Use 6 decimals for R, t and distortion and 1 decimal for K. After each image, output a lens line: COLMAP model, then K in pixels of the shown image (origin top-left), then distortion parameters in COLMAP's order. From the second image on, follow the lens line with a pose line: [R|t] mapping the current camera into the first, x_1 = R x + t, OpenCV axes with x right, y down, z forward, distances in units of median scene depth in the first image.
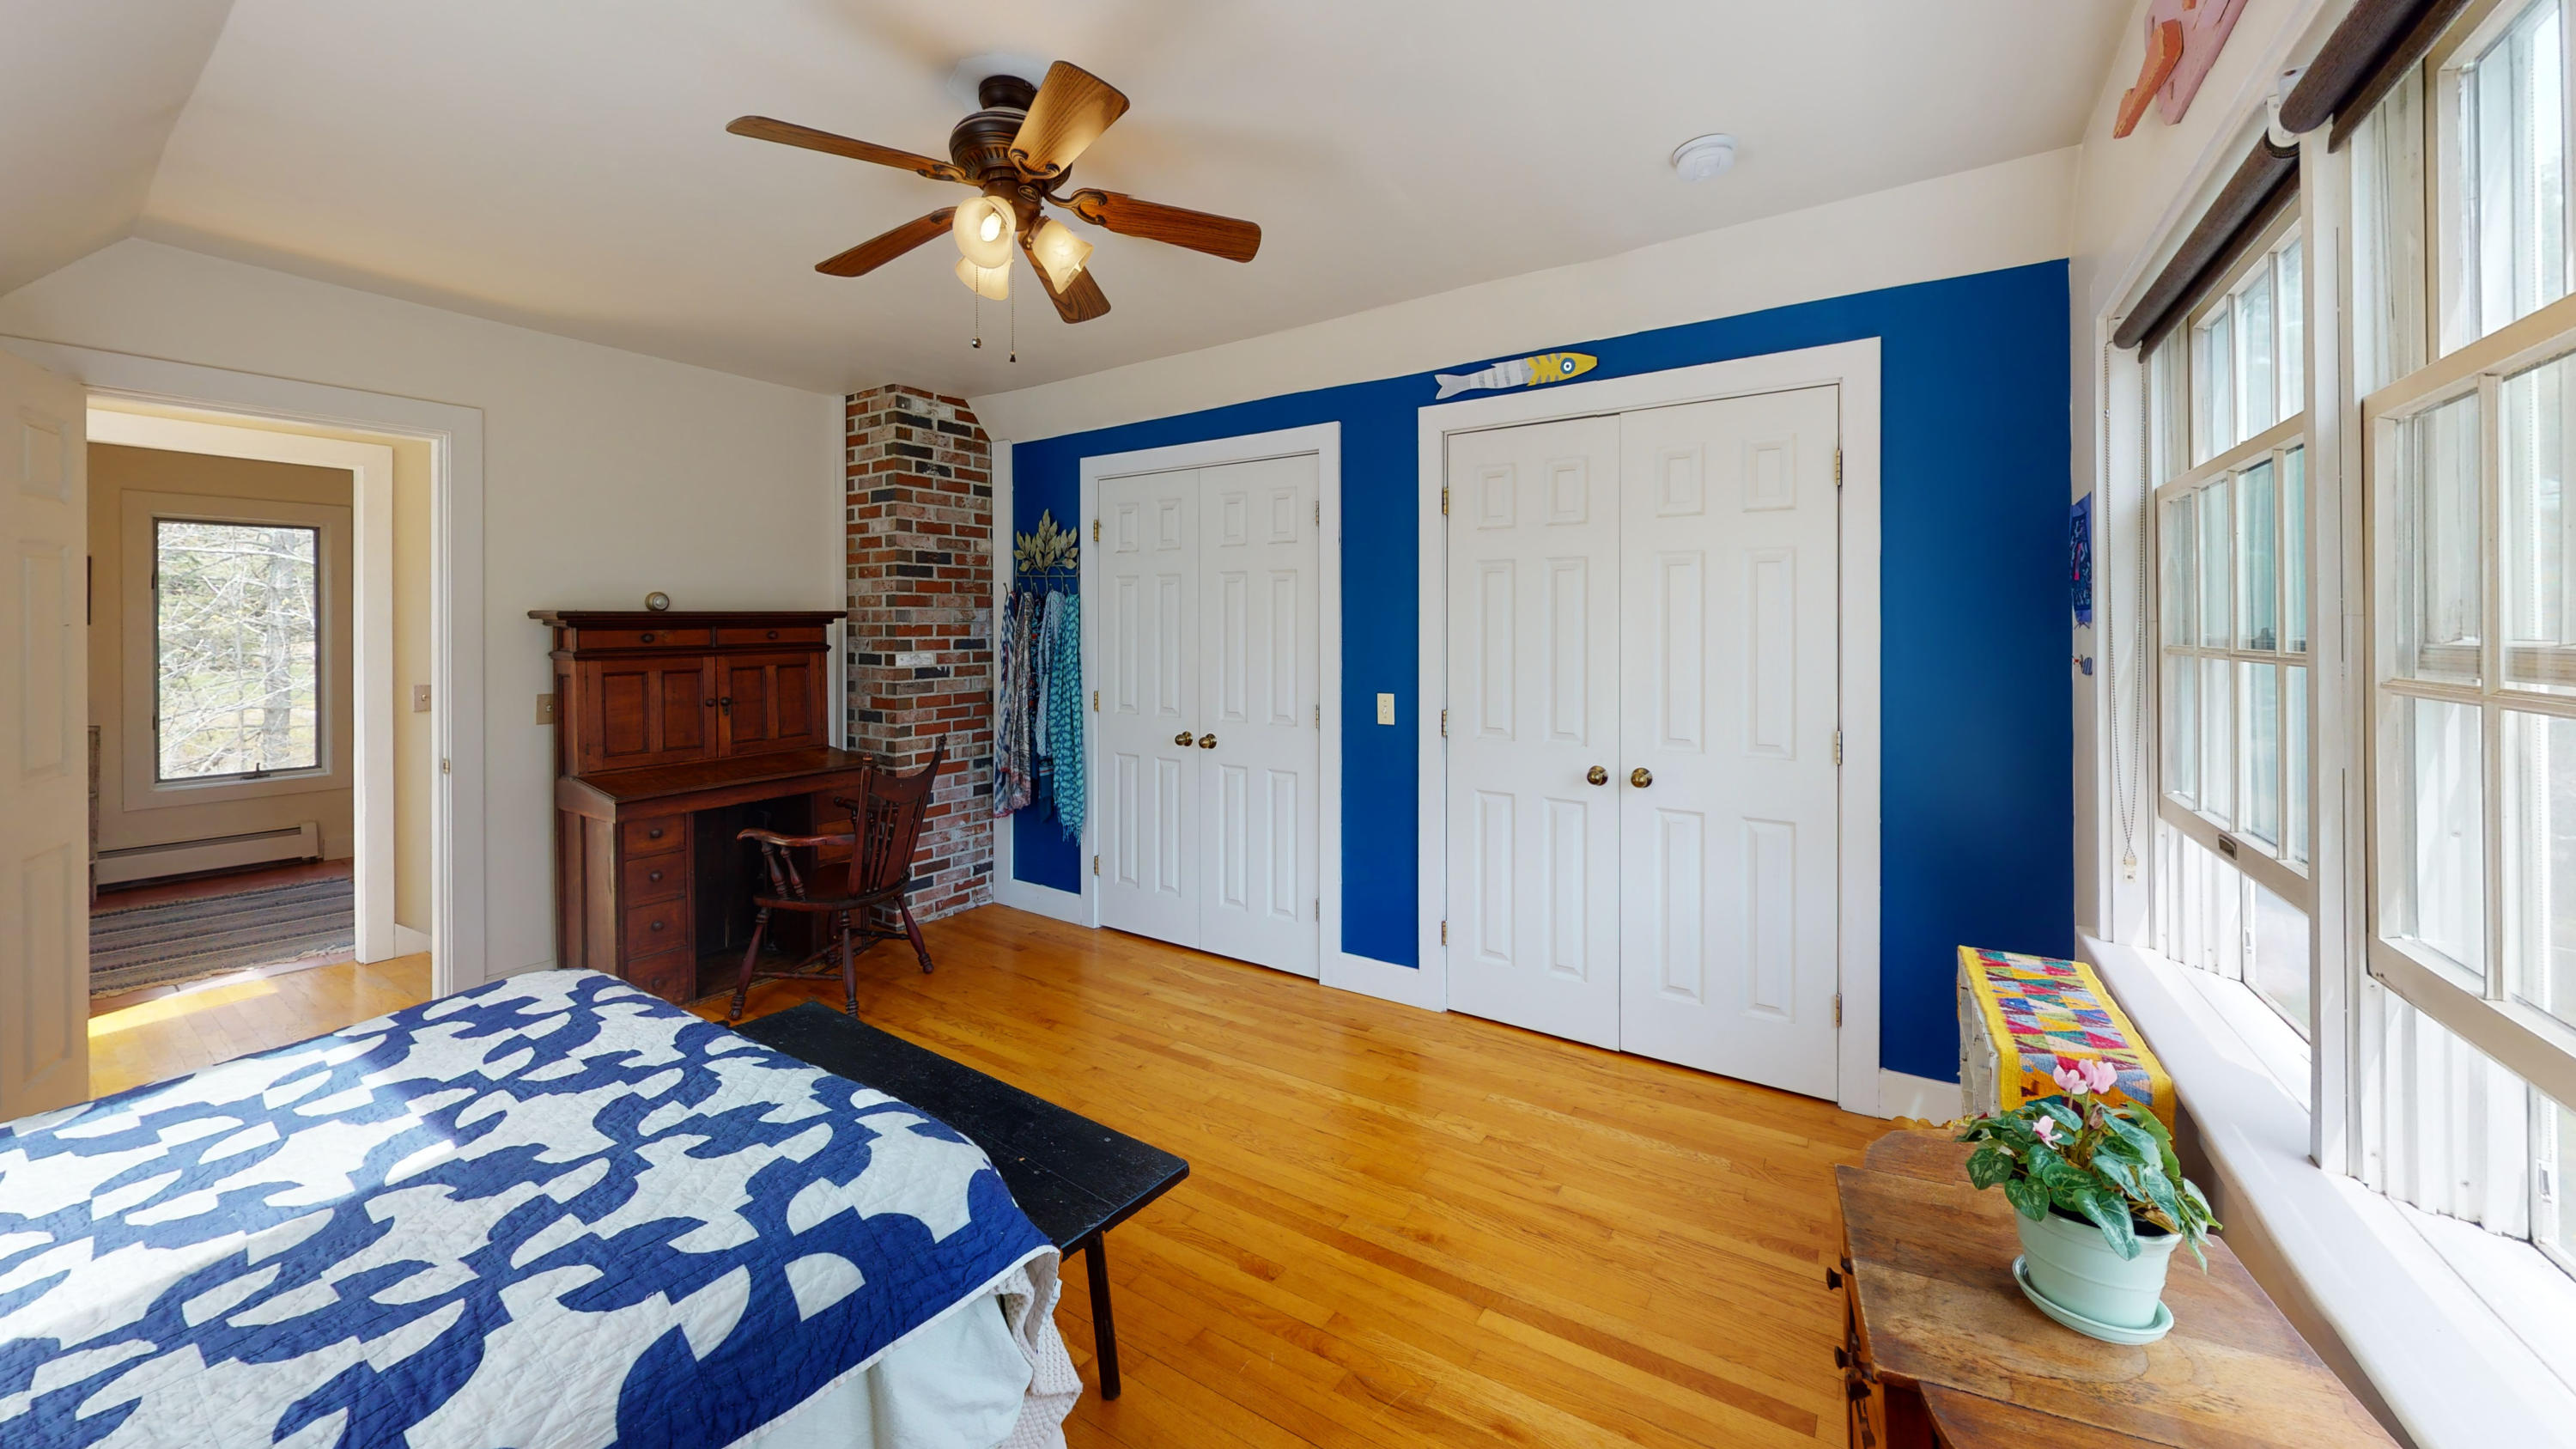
lens RADIAL K [[943.2, 0, 1288.9], [0, 943.2, 726.4], [0, 0, 1]] dist [-0.000938, 0.000251]
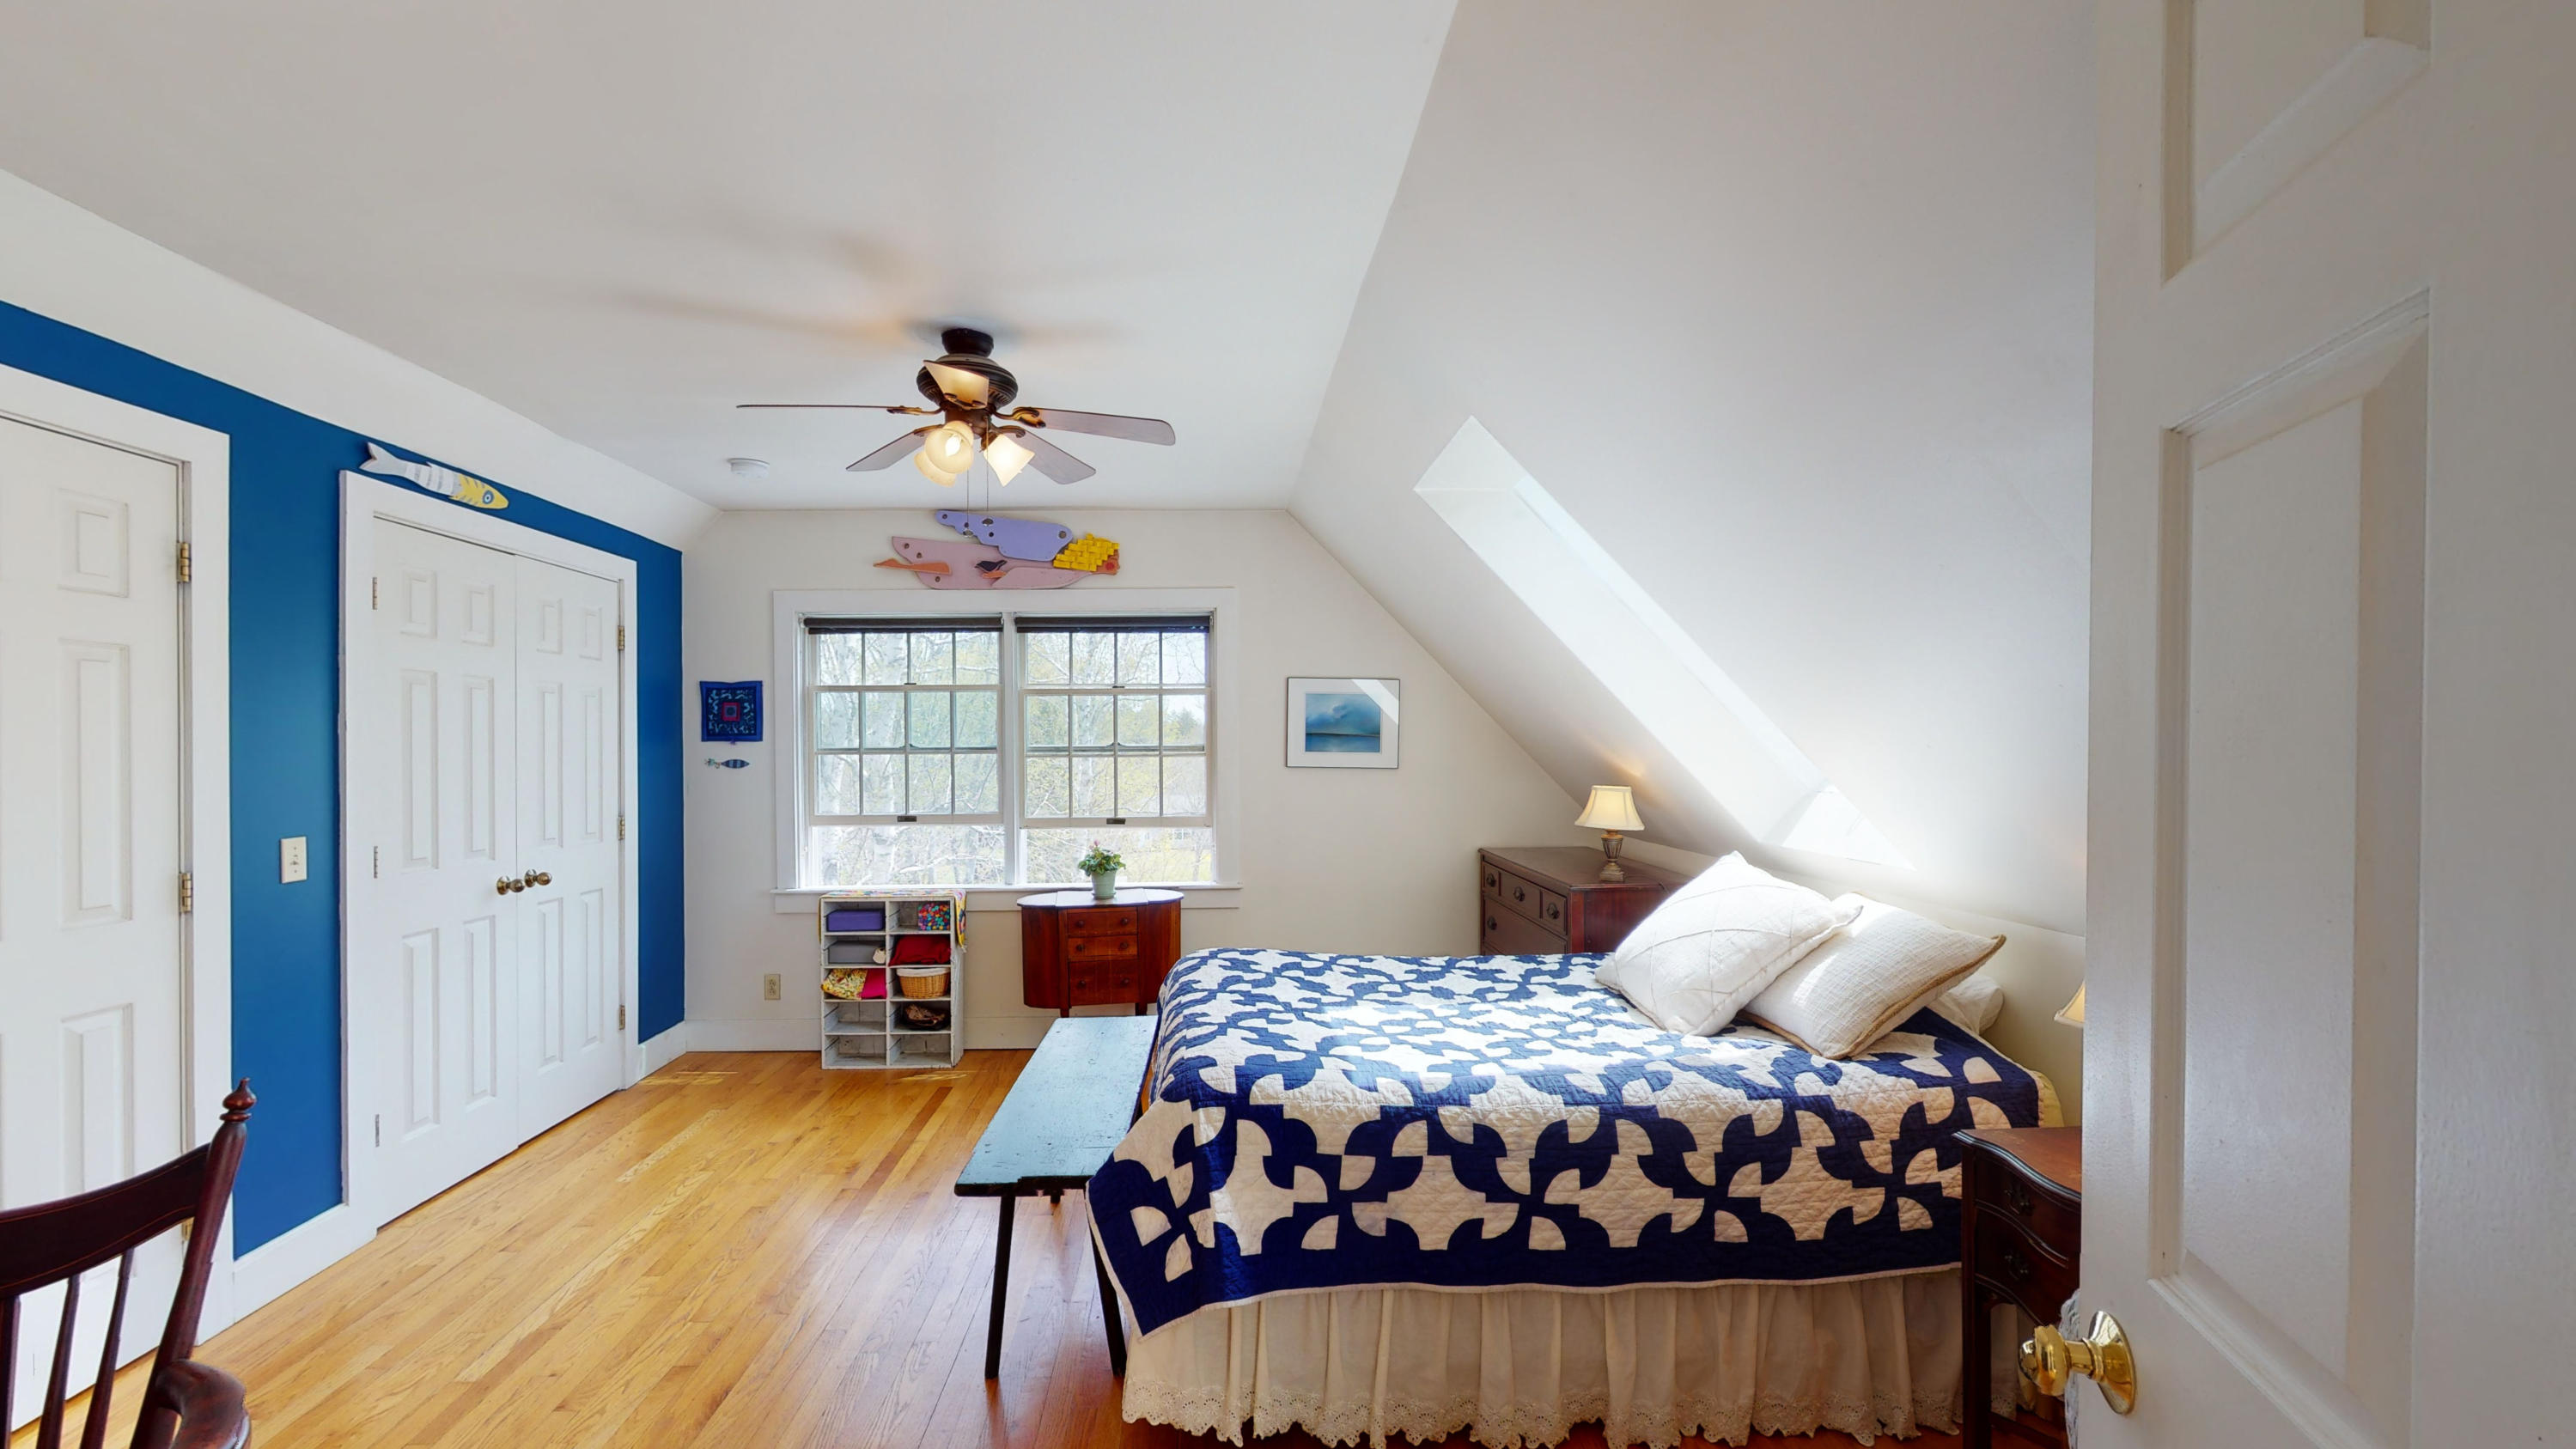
lens RADIAL K [[943.1, 0, 1288.9], [0, 943.1, 726.4], [0, 0, 1]] dist [-0.000938, 0.000251]
pose [[-0.625393, 0.023294, 0.779962, -1.014426], [0.092687, 0.994695, 0.044612, -0.088430], [-0.774786, 0.100192, -0.624235, 0.939149]]
